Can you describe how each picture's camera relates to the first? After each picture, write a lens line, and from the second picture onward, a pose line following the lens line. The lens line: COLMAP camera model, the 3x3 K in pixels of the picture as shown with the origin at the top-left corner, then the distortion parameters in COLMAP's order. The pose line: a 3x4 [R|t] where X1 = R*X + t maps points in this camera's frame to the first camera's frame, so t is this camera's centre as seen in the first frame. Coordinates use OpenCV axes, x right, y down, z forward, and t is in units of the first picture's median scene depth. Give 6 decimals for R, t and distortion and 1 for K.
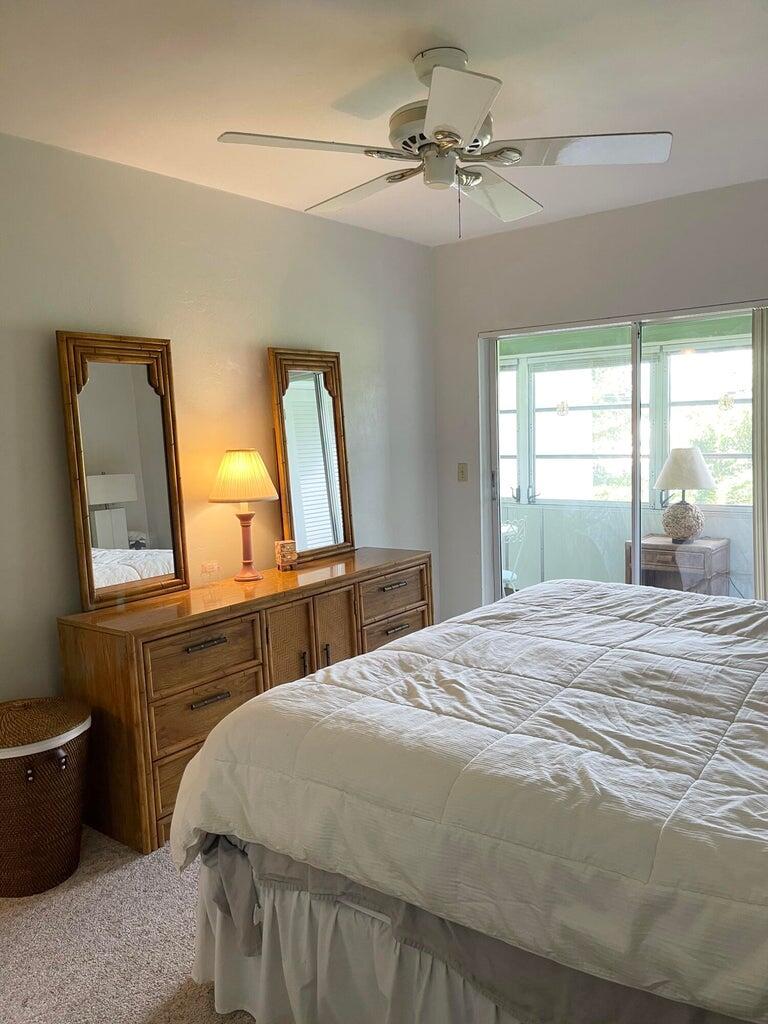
lens RADIAL K [[767.1, 0, 373.8], [0, 767.1, 511.0], [0, 0, 1]] dist [0.085692, -0.131084]
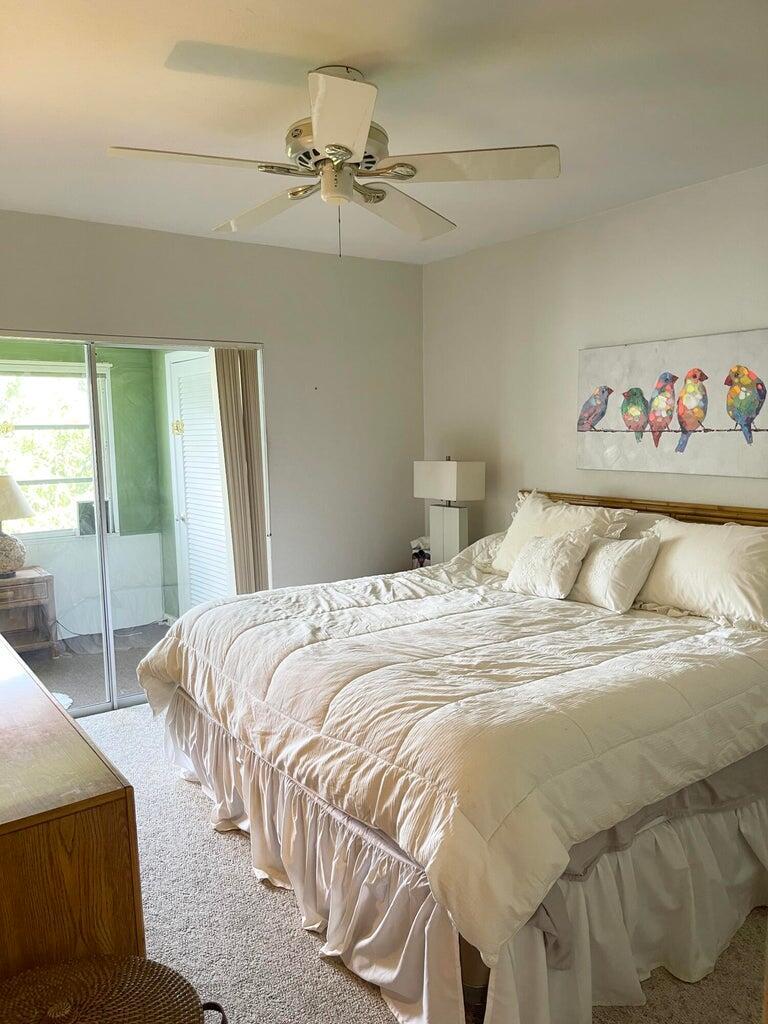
lens RADIAL K [[767.1, 0, 373.8], [0, 767.1, 511.0], [0, 0, 1]] dist [0.085692, -0.131084]
pose [[0.309268, -0.077913, 0.947778, -1.015550], [0.118978, 0.991977, 0.042722, -0.073014], [-0.943503, 0.099552, 0.316057, 0.759391]]
